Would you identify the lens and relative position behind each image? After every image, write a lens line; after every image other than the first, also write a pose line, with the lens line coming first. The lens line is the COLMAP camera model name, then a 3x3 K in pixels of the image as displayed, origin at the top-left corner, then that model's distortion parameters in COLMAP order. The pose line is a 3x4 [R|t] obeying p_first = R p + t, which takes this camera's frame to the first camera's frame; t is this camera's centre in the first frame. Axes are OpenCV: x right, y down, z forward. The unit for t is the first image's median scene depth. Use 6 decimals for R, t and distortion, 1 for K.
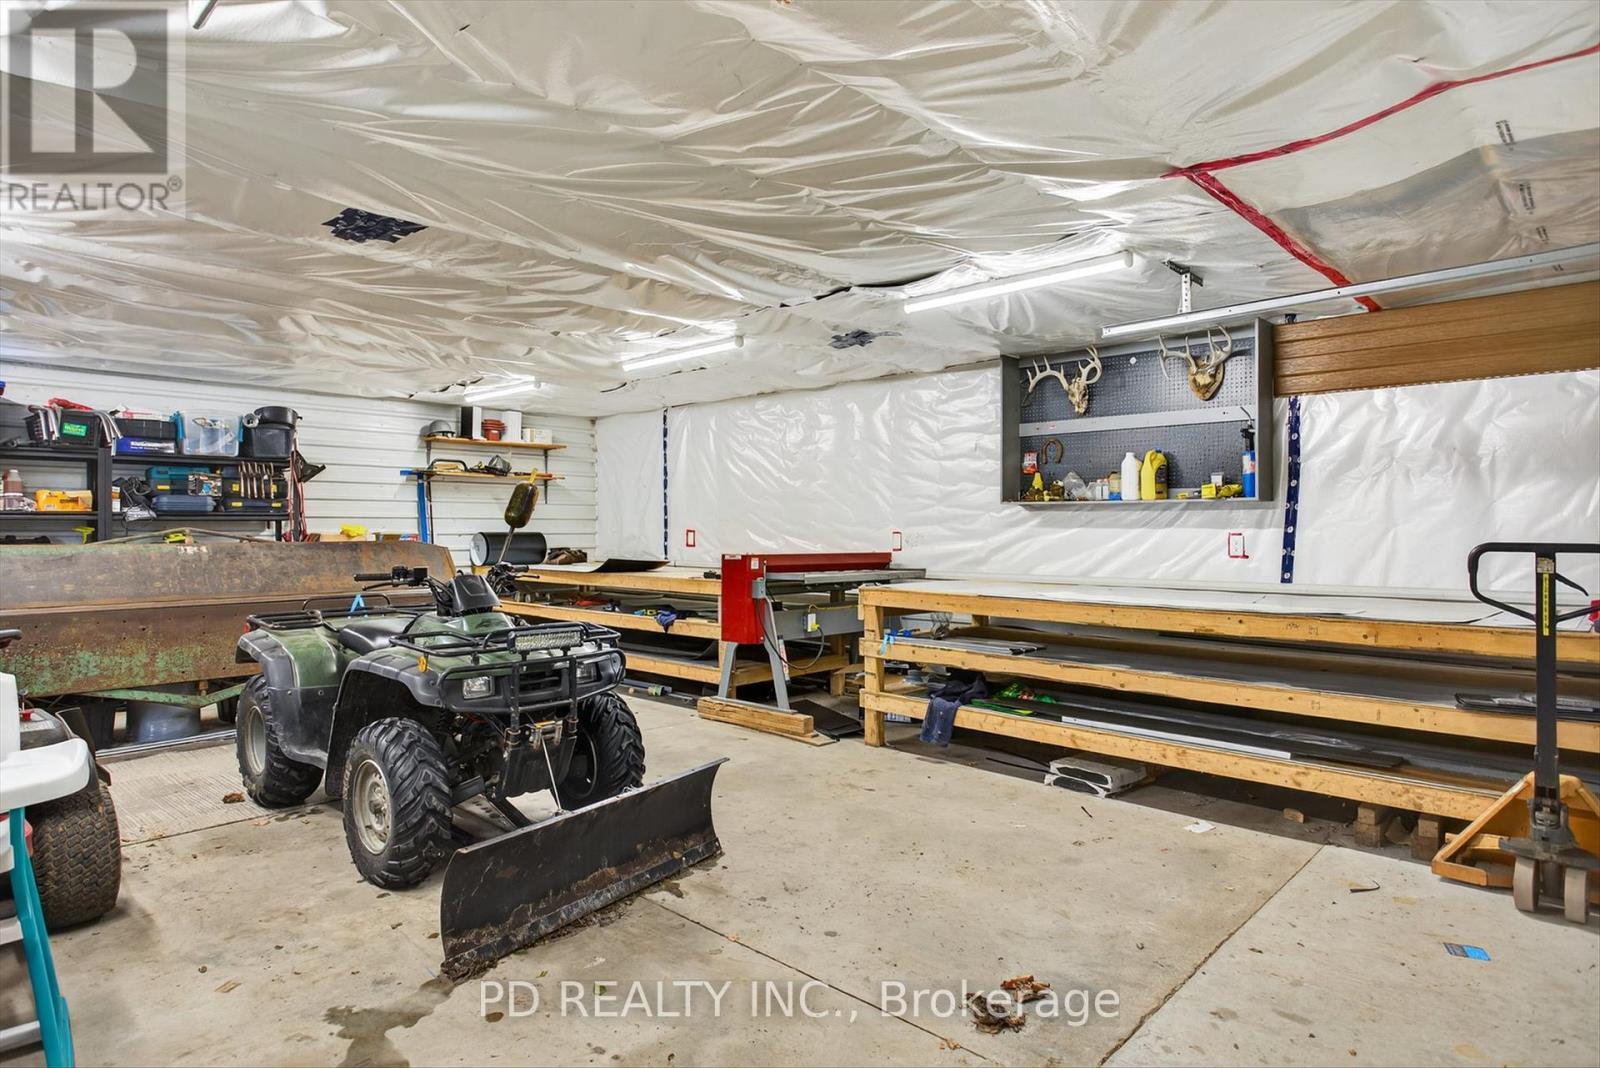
lens RADIAL K [[895.1, 0, 797.3], [0, 895.1, 532.3], [0, 0, 1]] dist [0.000329, 0.000535]
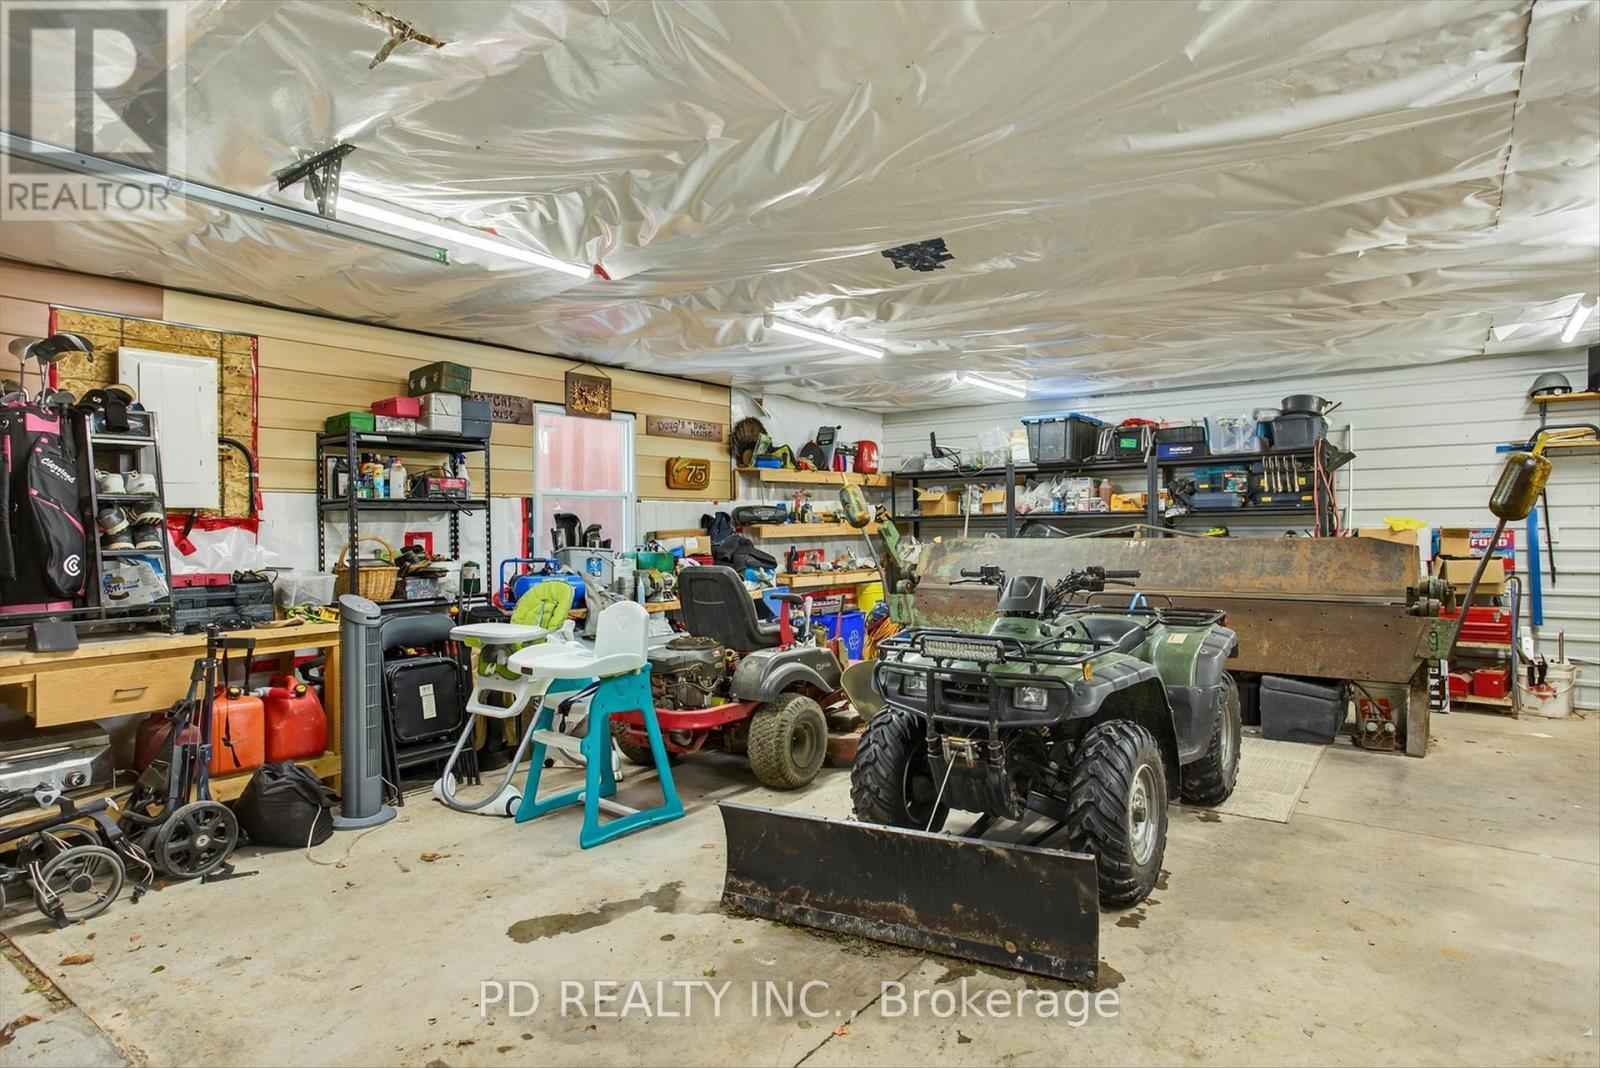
lens RADIAL K [[895.1, 0, 797.3], [0, 895.1, 531.3], [0, 0, 1]] dist [0.000329, 0.000535]
pose [[0.127720, 0.004694, -0.991799, 0.348869], [0.005105, 0.999972, 0.005390, -0.004269], [0.991797, -0.005751, 0.127693, 0.407596]]
